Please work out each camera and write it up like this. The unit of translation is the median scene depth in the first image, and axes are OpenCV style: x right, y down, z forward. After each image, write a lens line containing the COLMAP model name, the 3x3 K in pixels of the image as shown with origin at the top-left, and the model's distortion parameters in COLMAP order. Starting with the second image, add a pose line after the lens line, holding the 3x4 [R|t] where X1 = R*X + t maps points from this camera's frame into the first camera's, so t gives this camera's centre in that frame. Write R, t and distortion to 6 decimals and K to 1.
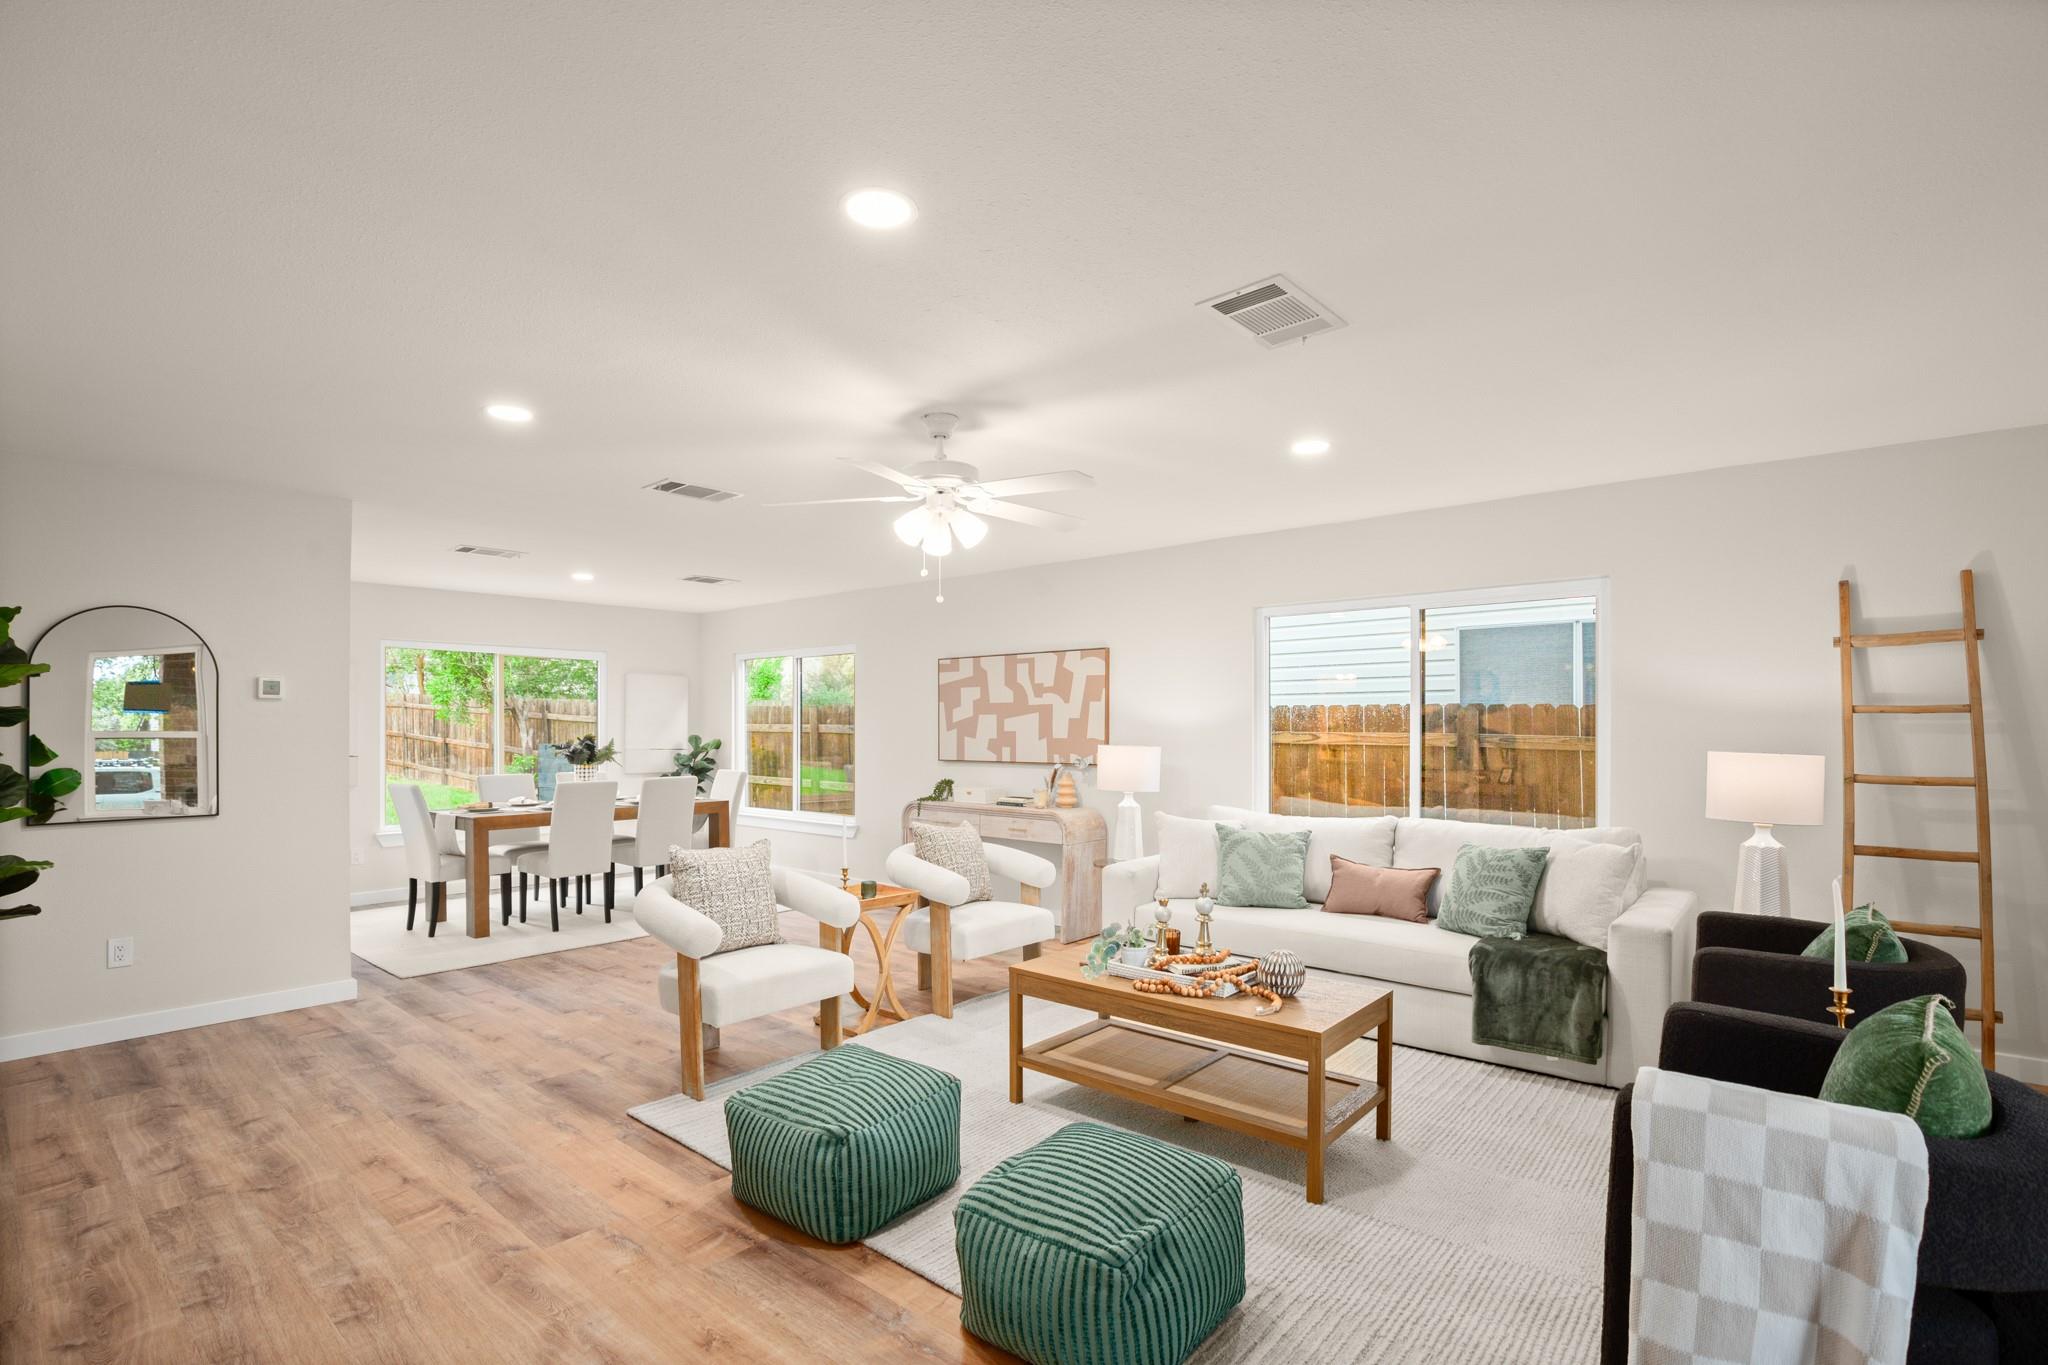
lens RADIAL K [[929.1, 0, 1035.4], [0, 929.1, 729.3], [0, 0, 1]] dist [-0.008749, 0.000090]
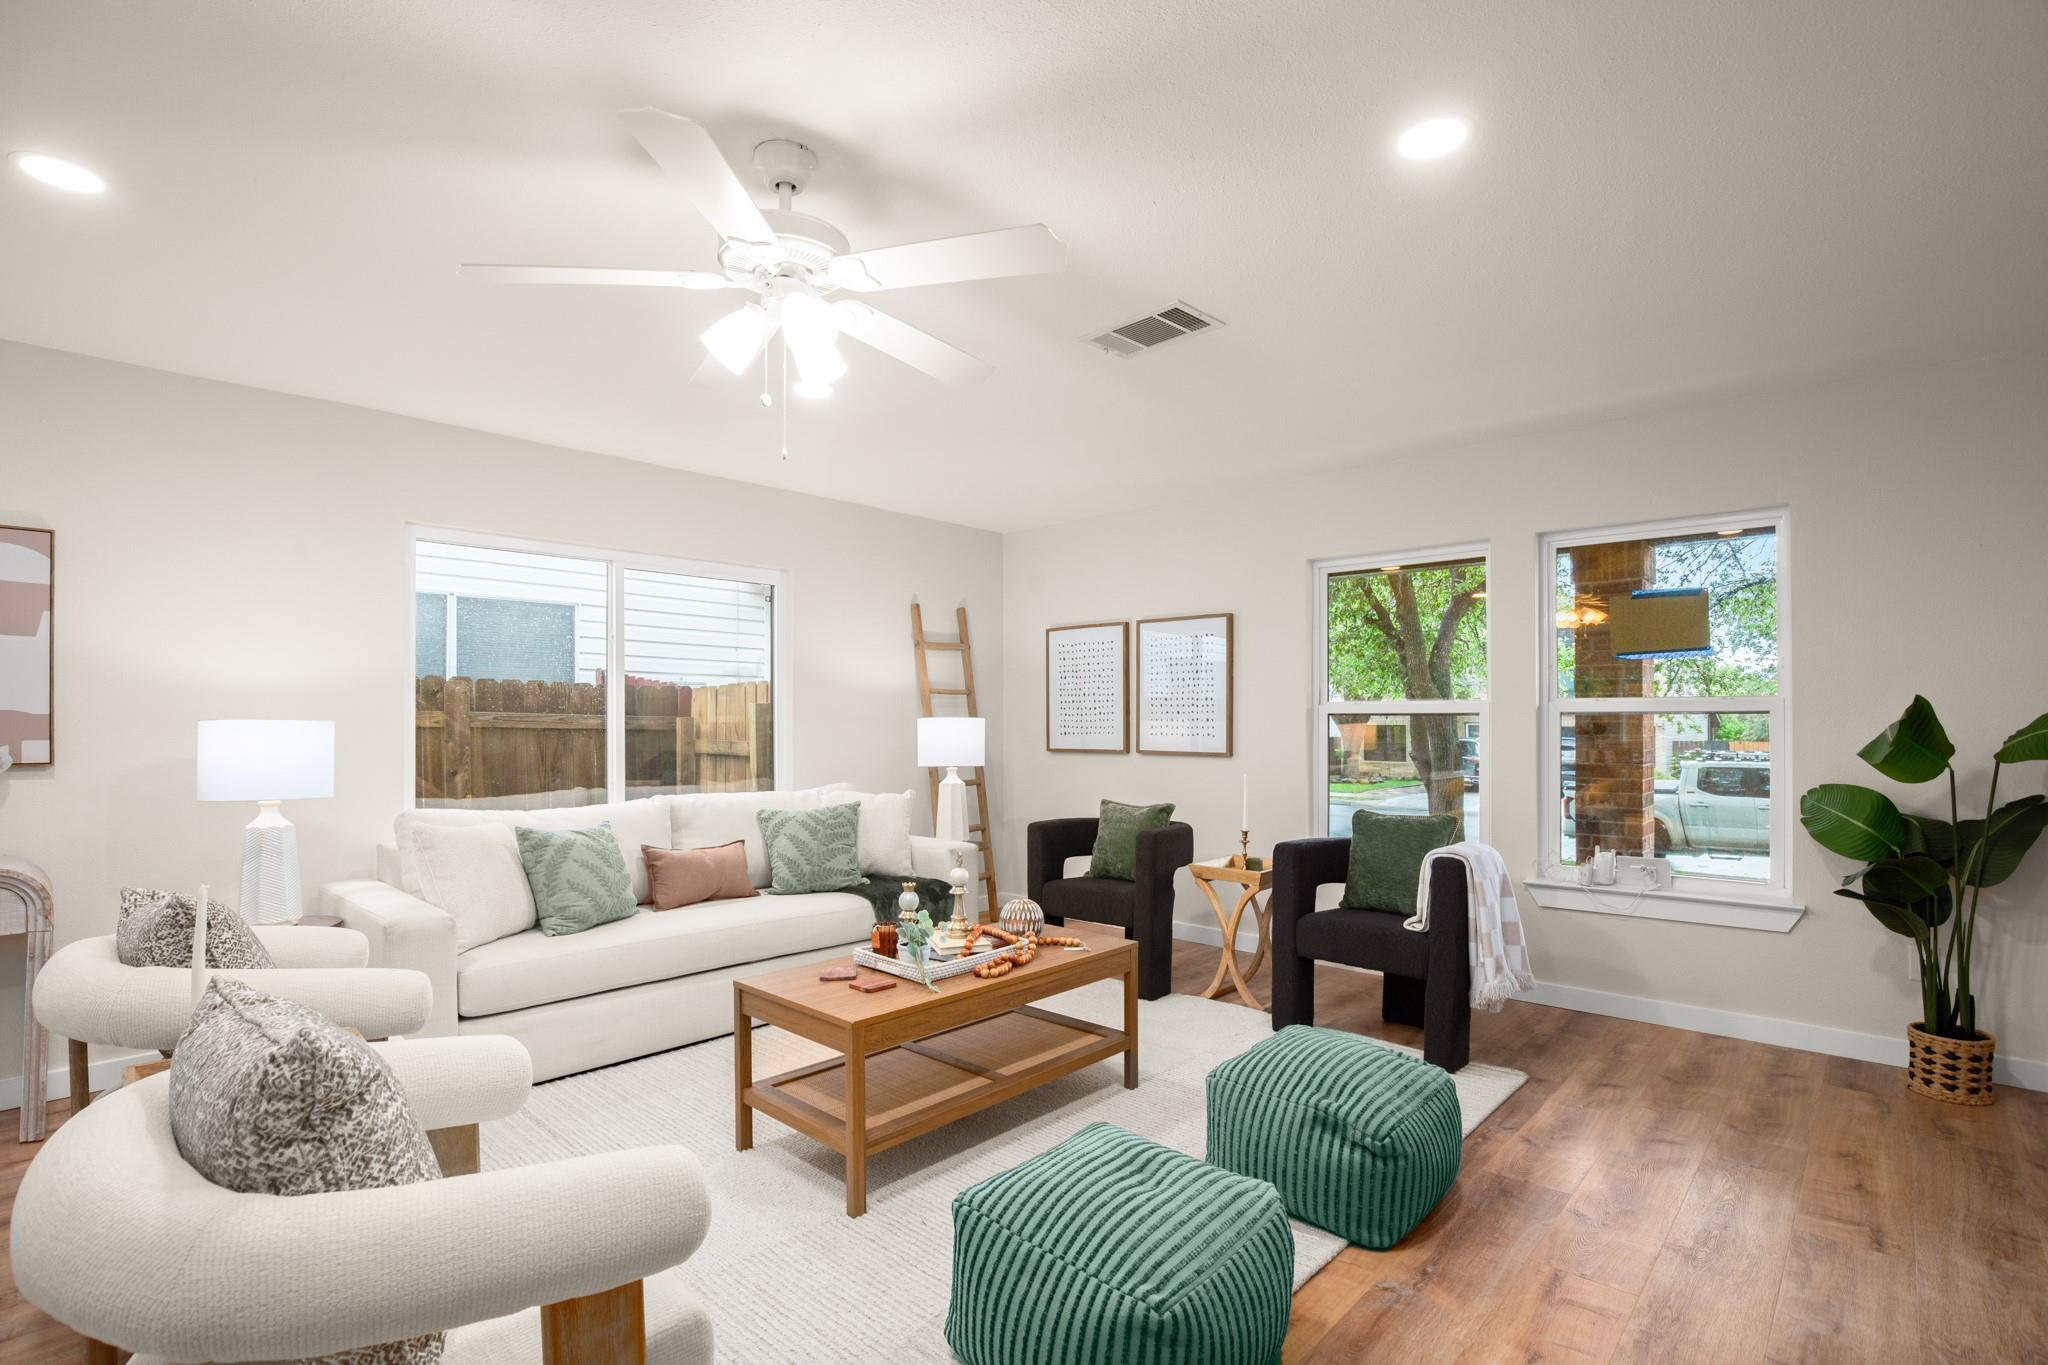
lens RADIAL K [[948.9, 0, 1018.9], [0, 948.9, 703.7], [0, 0, 1]] dist [-0.031278, -0.000348]
pose [[0.062999, 0.021578, 0.997780, -0.654529], [0.006805, 0.999734, -0.022050, 0.035179], [-0.997990, 0.008179, 0.062836, 0.763577]]
